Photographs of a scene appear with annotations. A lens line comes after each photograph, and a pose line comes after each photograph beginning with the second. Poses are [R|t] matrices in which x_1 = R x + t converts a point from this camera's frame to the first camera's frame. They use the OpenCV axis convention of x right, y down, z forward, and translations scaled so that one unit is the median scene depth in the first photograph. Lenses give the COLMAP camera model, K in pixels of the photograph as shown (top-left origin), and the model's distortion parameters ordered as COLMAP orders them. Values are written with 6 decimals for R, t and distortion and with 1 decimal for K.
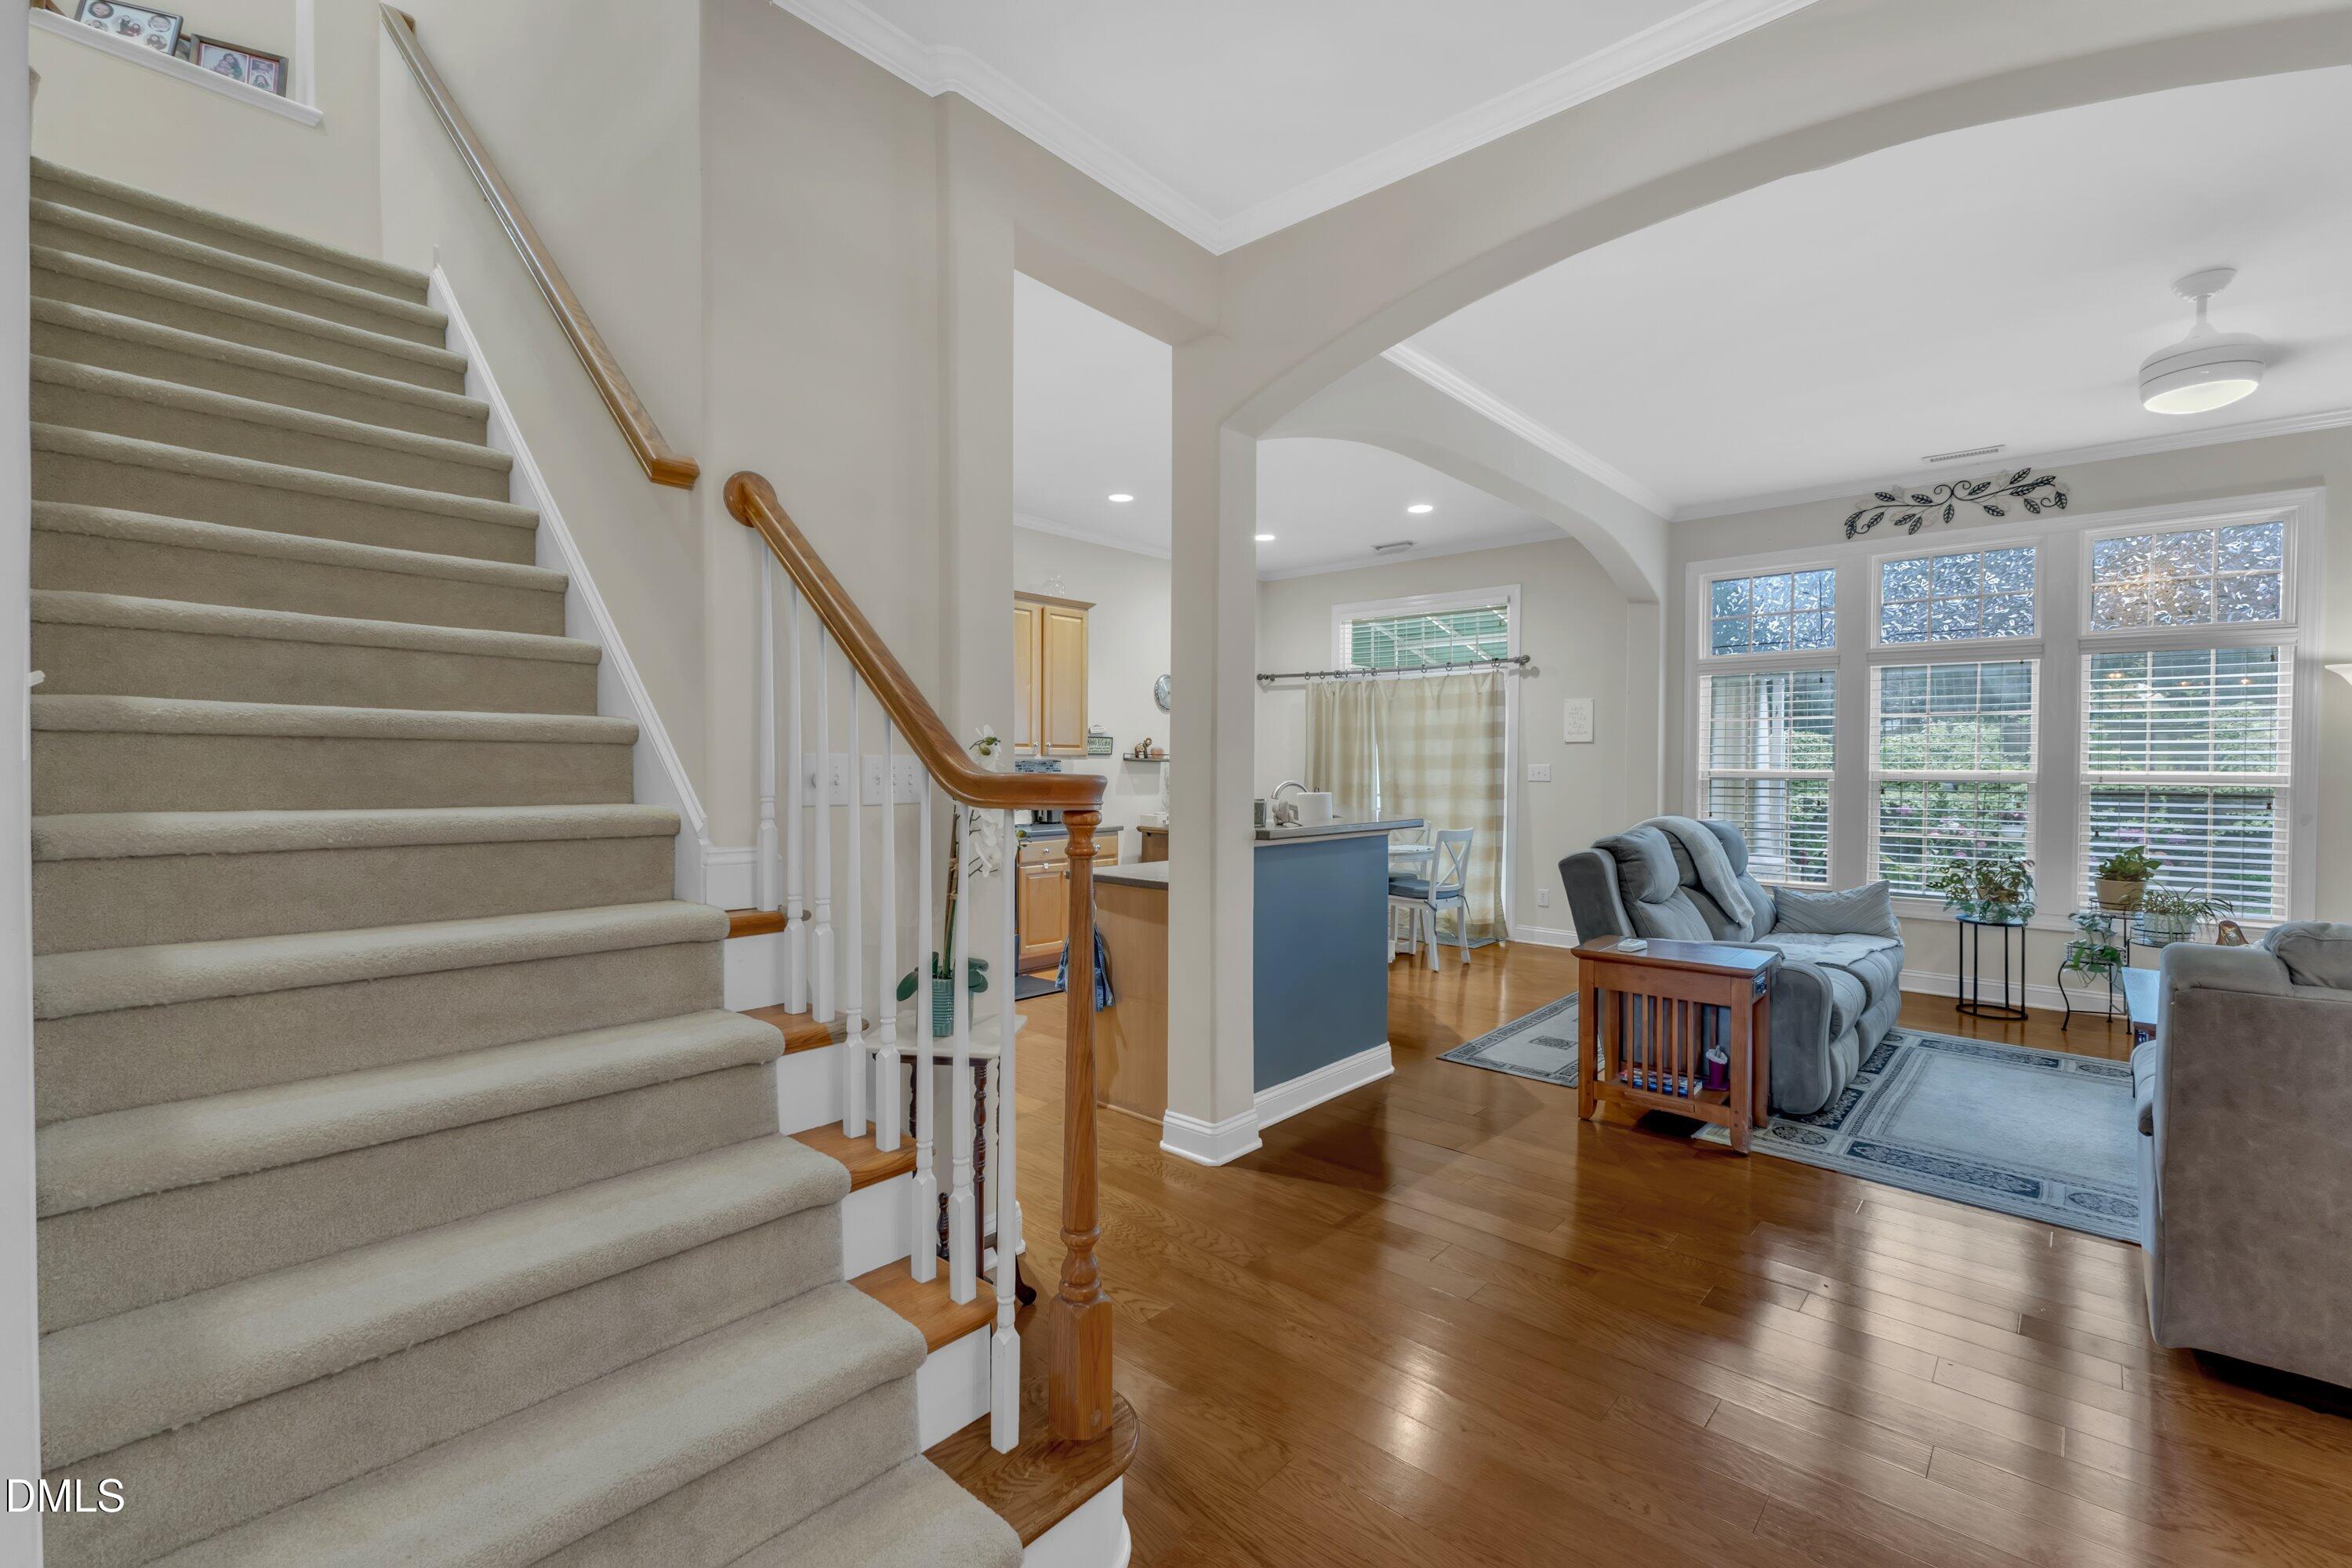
lens RADIAL K [[1014.8, 0, 1184.7], [0, 1014.8, 773.9], [0, 0, 1]] dist [0.014592, -0.003425]
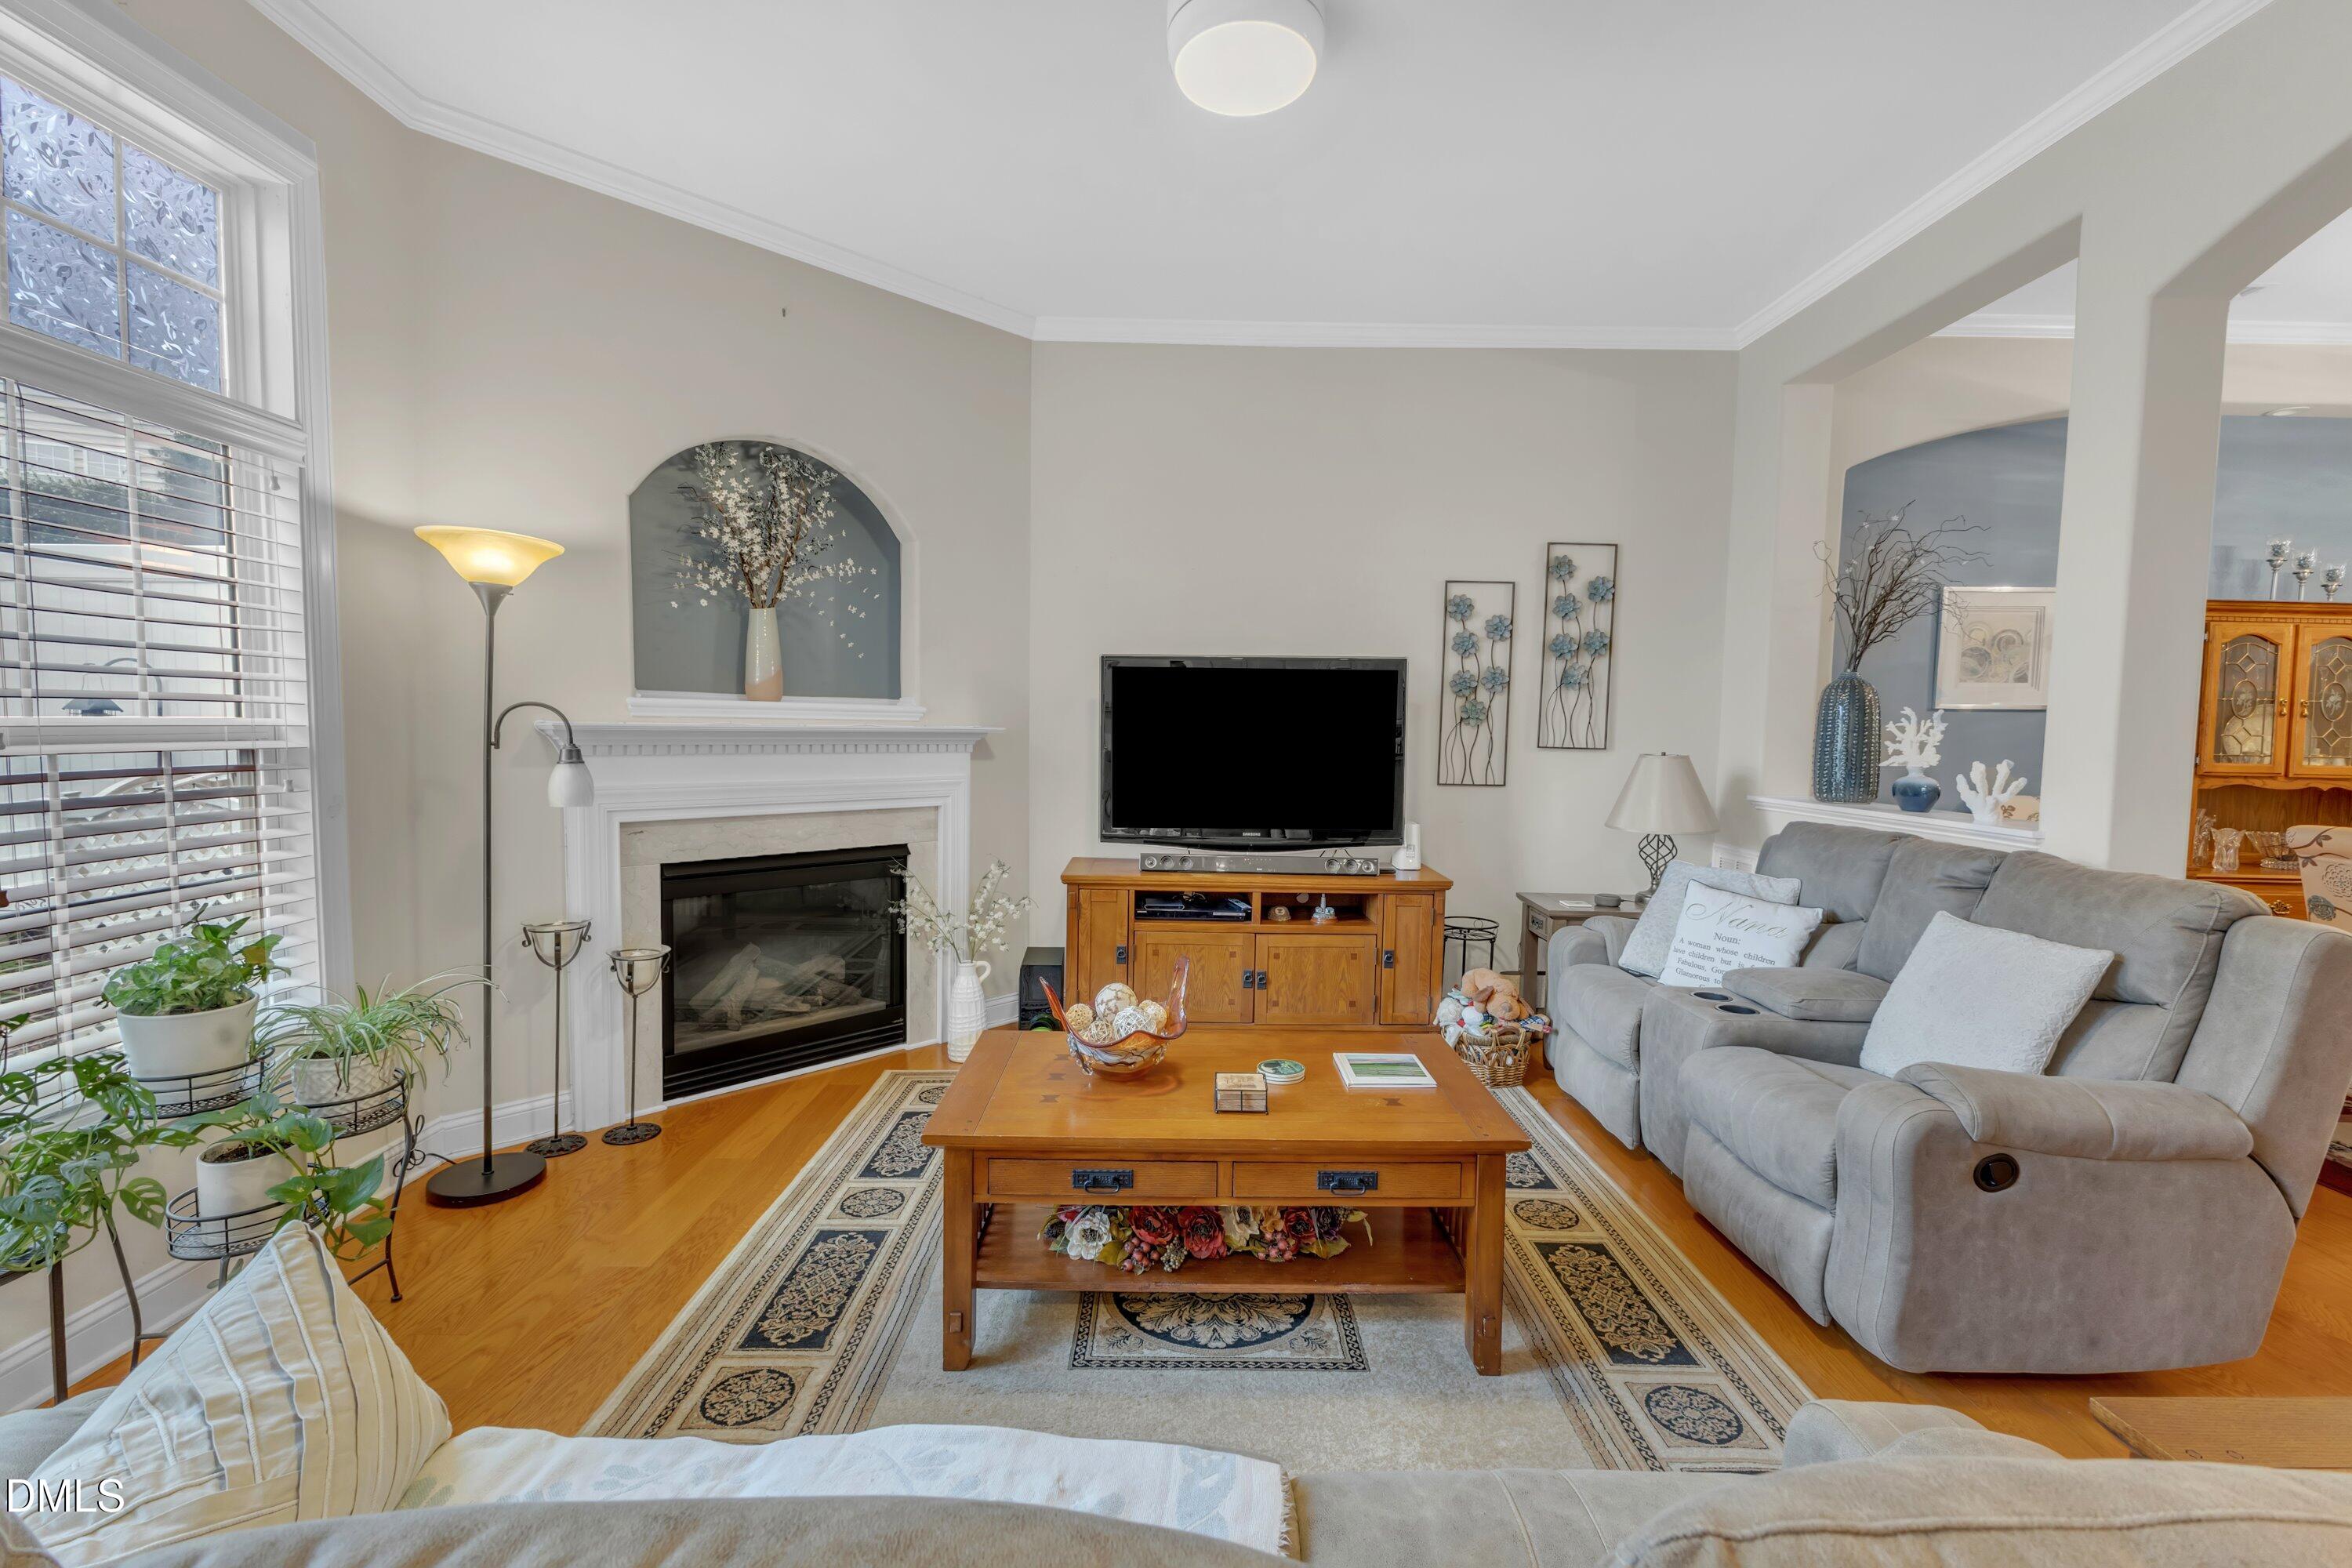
lens RADIAL K [[1014.8, 0, 1168.2], [0, 1014.8, 780.7], [0, 0, 1]] dist [0.014592, -0.003425]
pose [[-0.662501, -0.059019, 0.746732, 0.412346], [-0.010823, 0.997541, 0.069239, -0.009849], [-0.748983, 0.037789, -0.661511, 1.031021]]
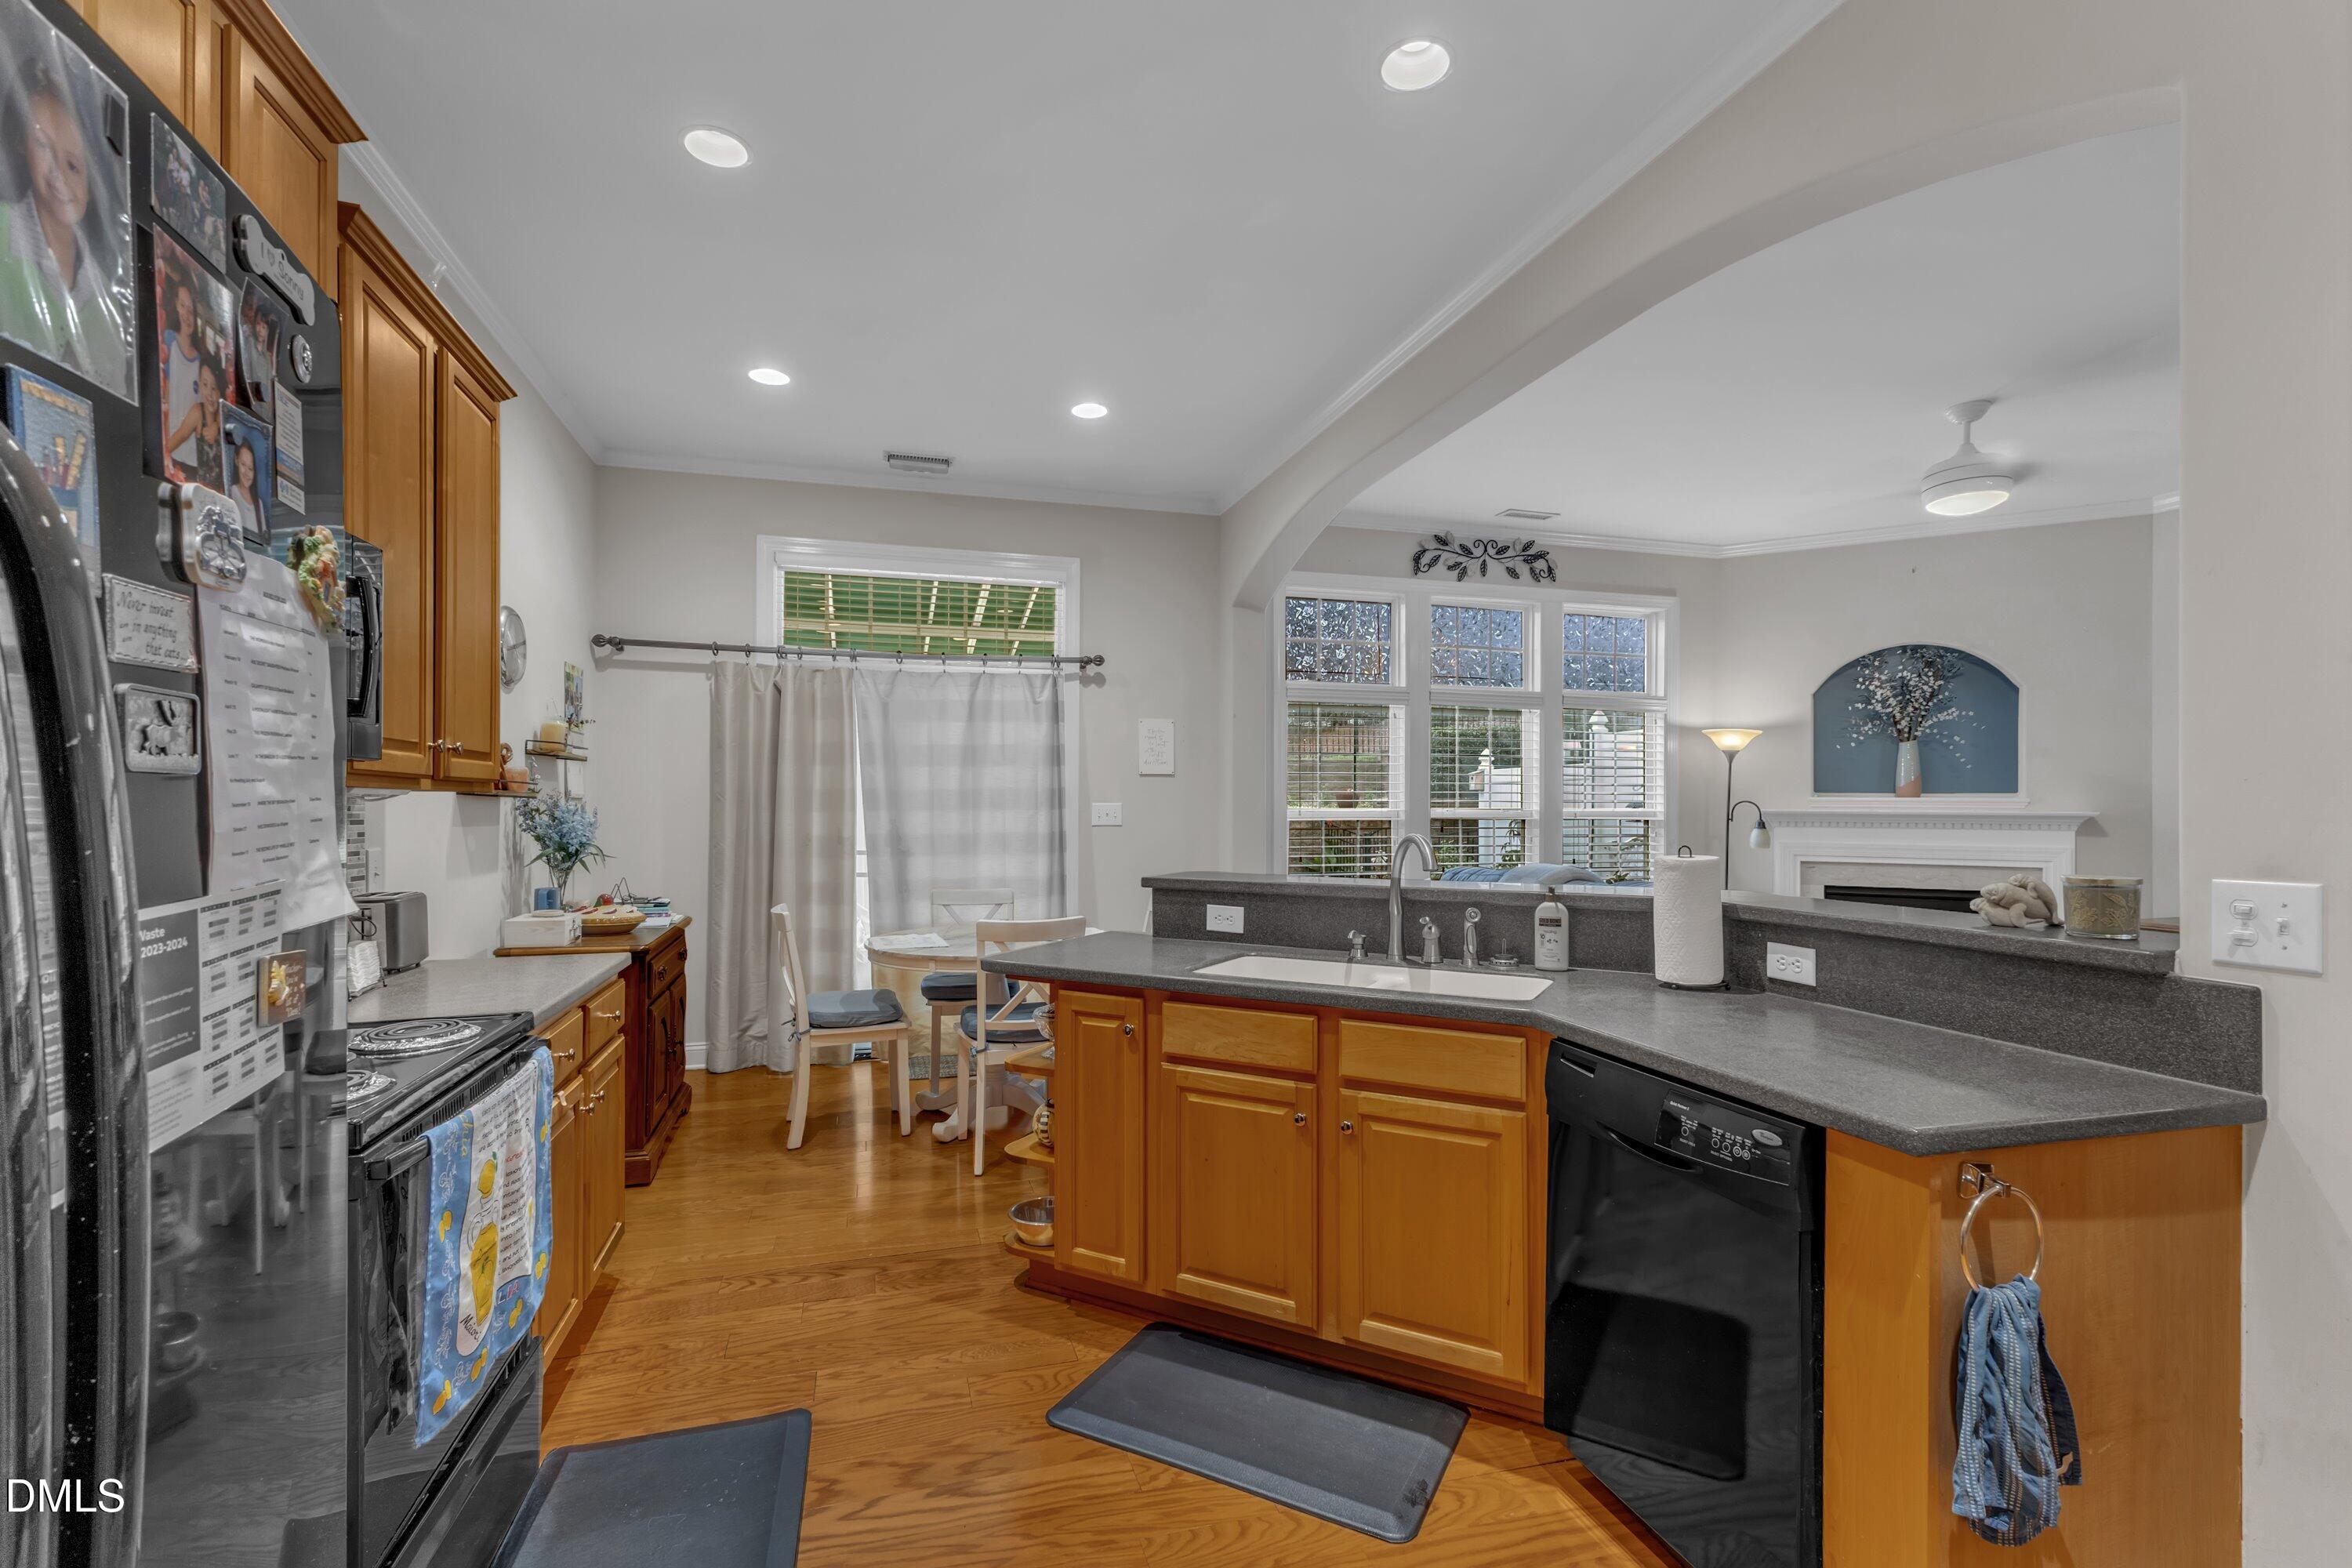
lens RADIAL K [[1050.2, 0, 1176.4], [0, 1050.2, 804.6], [0, 0, 1]] dist [0.011168, 0.000495]
pose [[0.536757, -0.002754, 0.843732, -0.419689], [0.009055, 0.999956, -0.002497, -0.008698], [-0.843688, 0.008980, 0.536759, 0.810848]]
